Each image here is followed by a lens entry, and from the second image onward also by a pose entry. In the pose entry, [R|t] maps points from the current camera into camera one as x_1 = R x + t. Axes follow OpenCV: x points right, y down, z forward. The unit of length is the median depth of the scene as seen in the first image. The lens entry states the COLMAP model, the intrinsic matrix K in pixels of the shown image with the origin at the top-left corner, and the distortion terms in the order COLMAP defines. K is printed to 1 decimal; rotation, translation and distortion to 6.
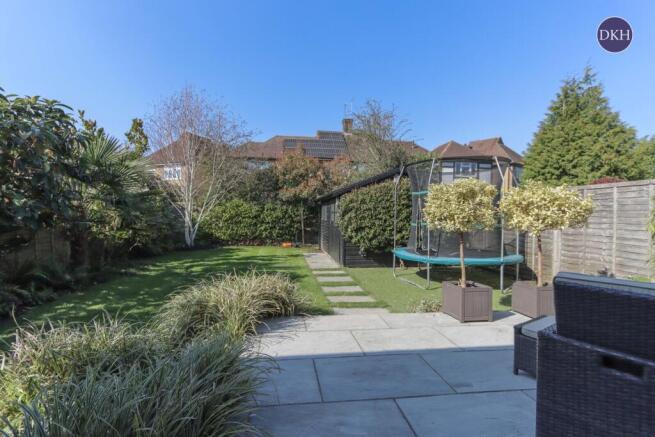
lens RADIAL K [[303.6, 0, 323.9], [0, 303.6, 218.3], [0, 0, 1]] dist [0.010099, 0.000170]
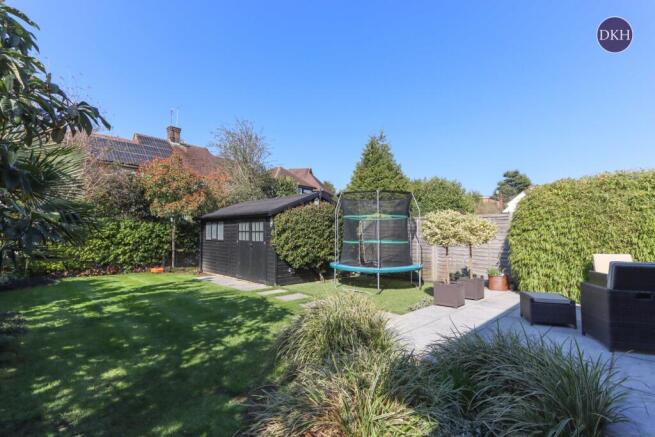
lens RADIAL K [[303.6, 0, 324.8], [0, 303.6, 220.2], [0, 0, 1]] dist [0.010099, 0.000170]
pose [[0.801750, 0.023161, 0.597210, -0.249732], [0.008578, 0.998700, -0.050248, -0.003564], [-0.597597, 0.045409, 0.800509, 0.048830]]
